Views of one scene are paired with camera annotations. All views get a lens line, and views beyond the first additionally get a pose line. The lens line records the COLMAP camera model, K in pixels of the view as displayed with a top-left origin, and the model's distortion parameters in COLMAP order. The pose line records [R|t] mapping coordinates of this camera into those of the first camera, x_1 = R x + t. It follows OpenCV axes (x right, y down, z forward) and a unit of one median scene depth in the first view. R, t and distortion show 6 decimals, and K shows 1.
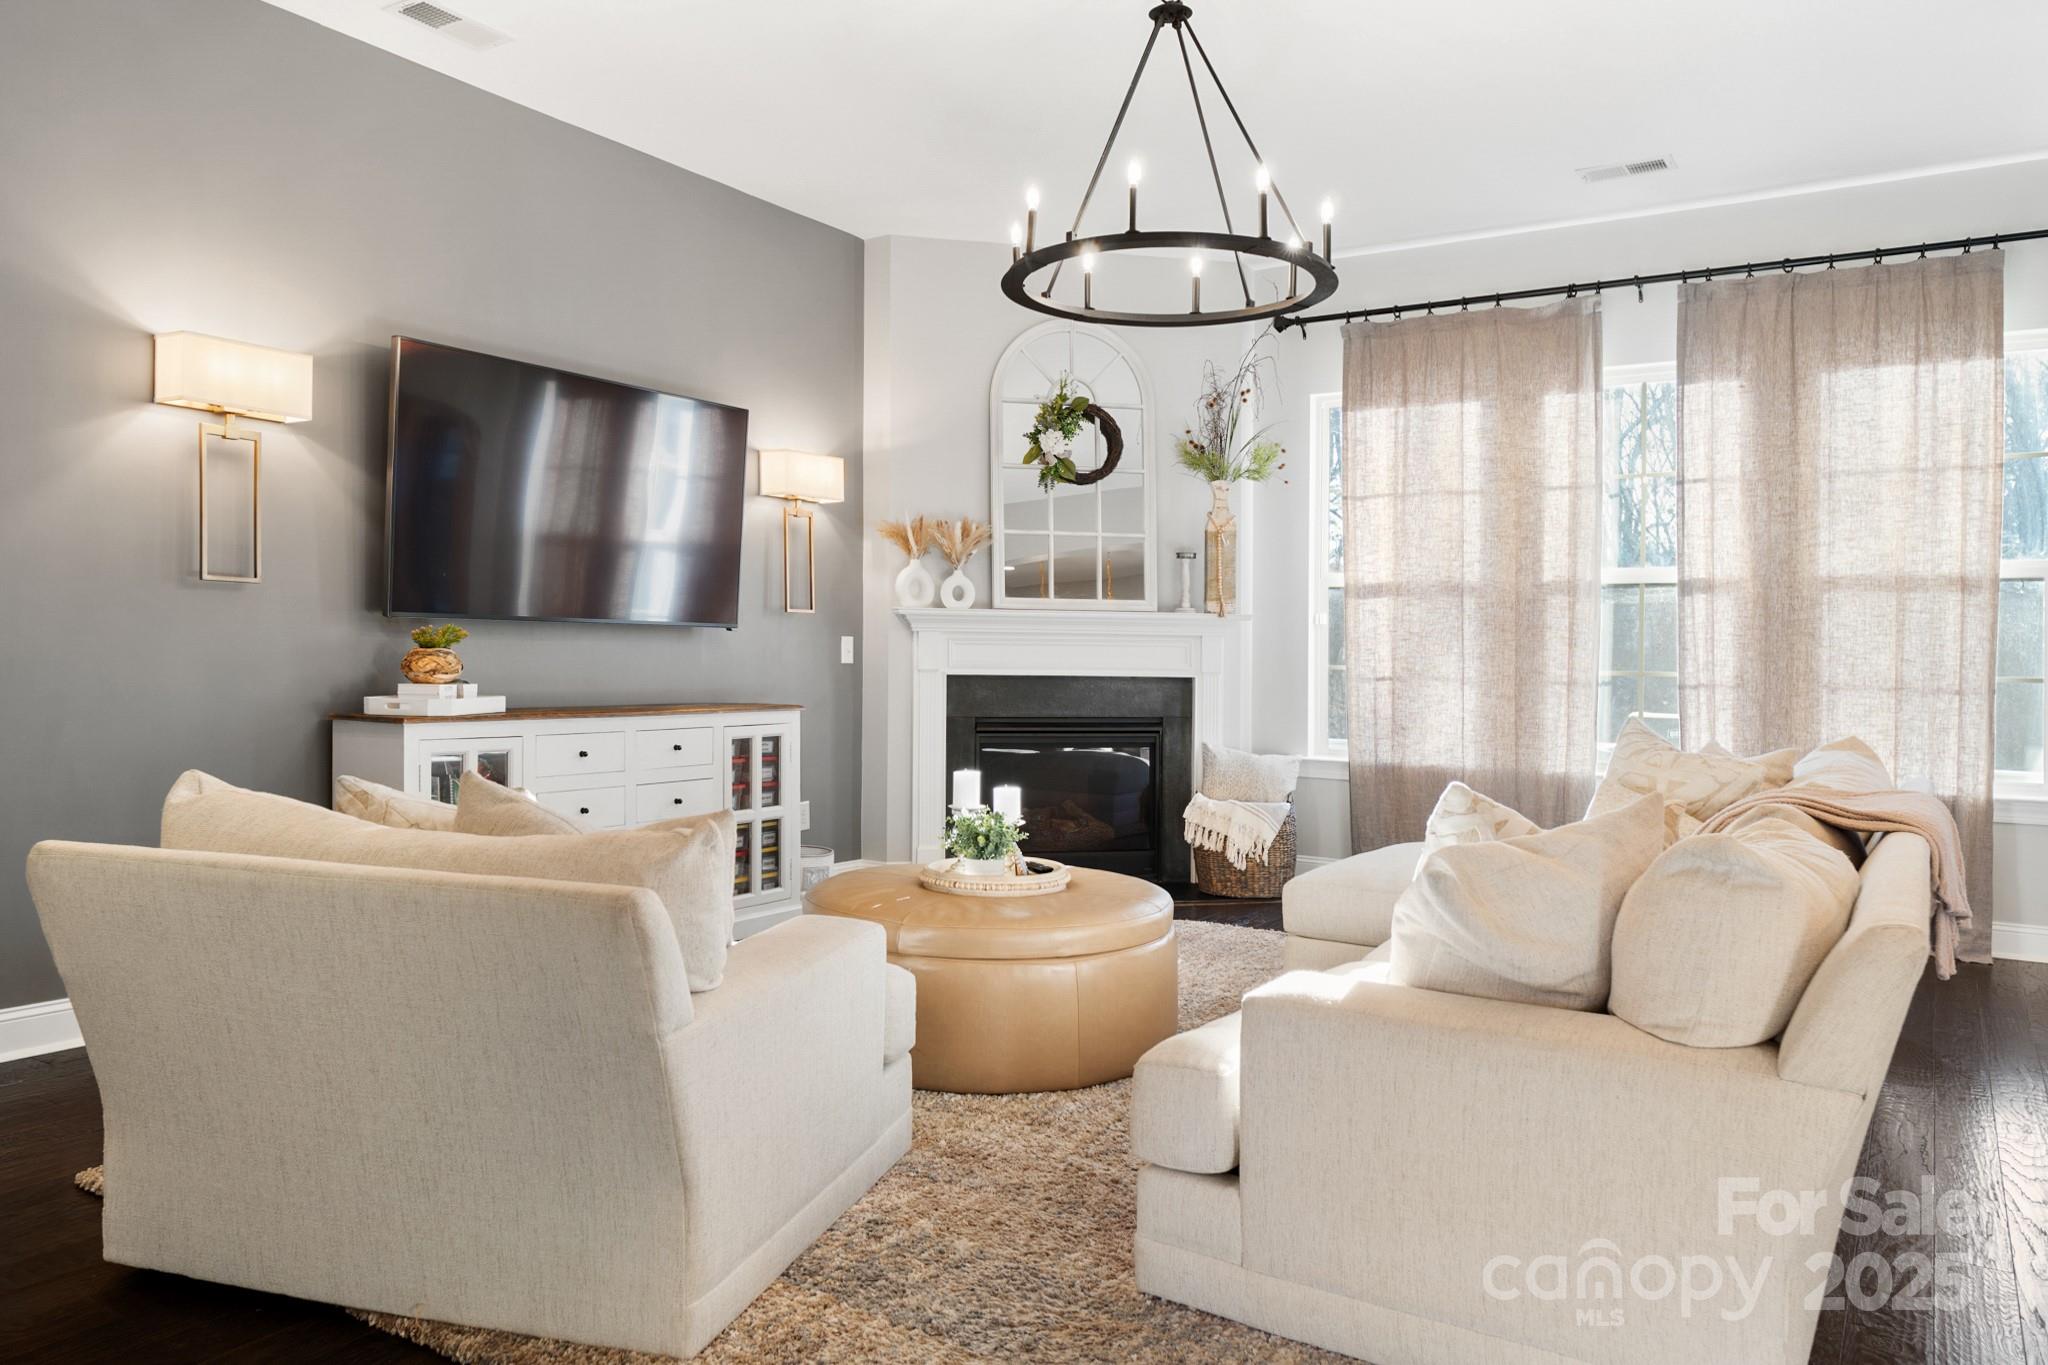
lens RADIAL K [[1421.2, 0, 1024.0], [0, 1421.2, 682.5], [0, 0, 1]] dist [-0.004465, -0.001036]
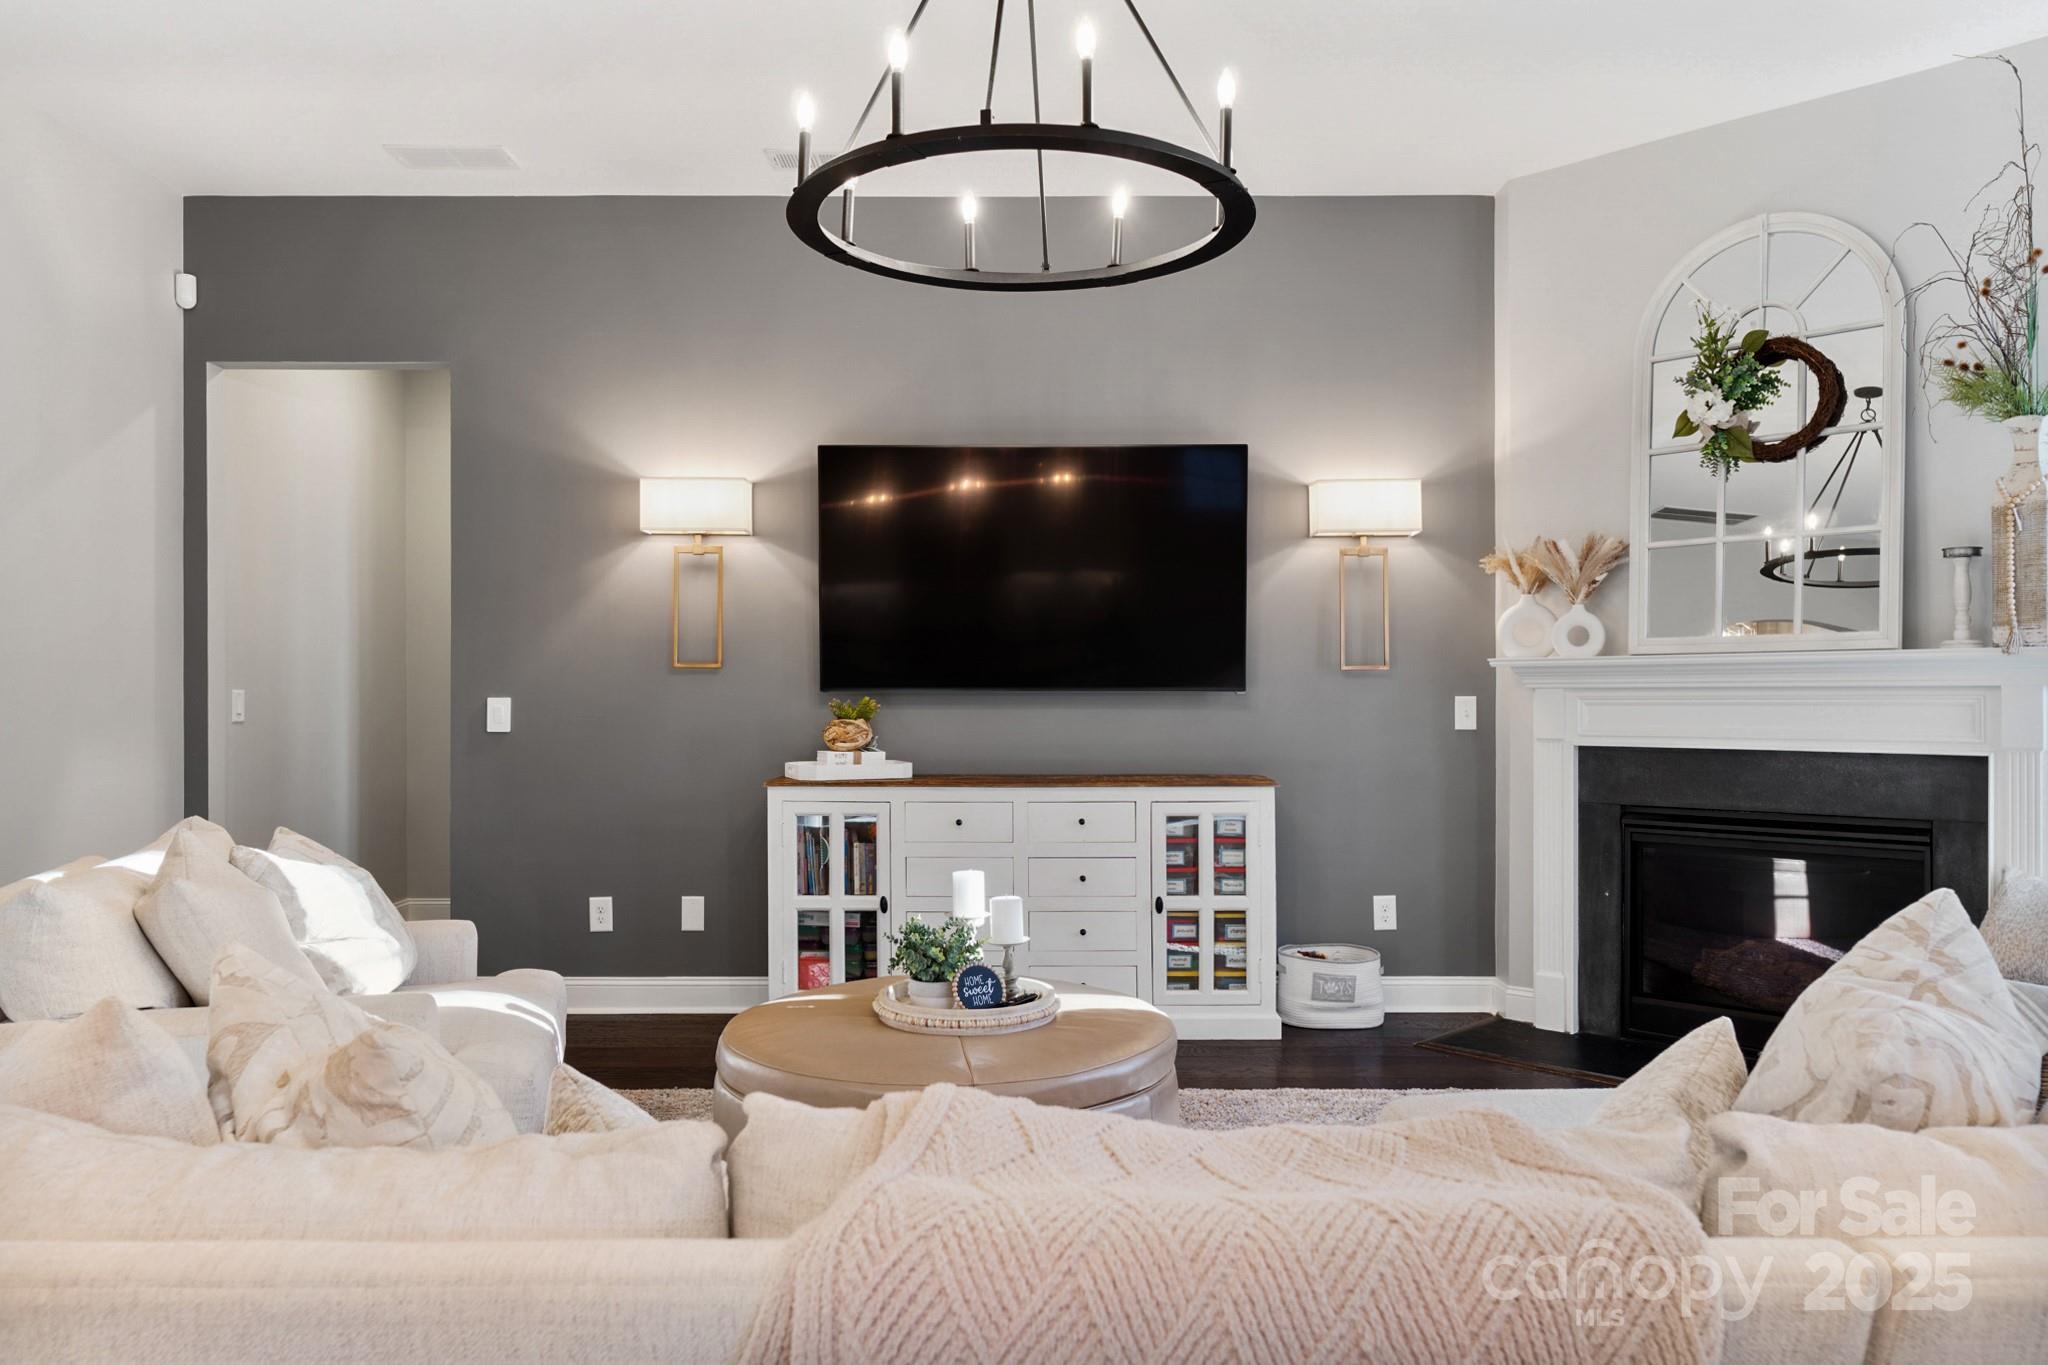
lens RADIAL K [[1404.6, 0, 1031.8], [0, 1404.6, 702.0], [0, 0, 1]] dist [-0.007024, -0.003340]
pose [[0.539935, -0.008994, -0.841659, 0.456238], [-0.006759, 0.999864, -0.015020, -0.016973], [0.841680, 0.013799, 0.539801, 0.406221]]
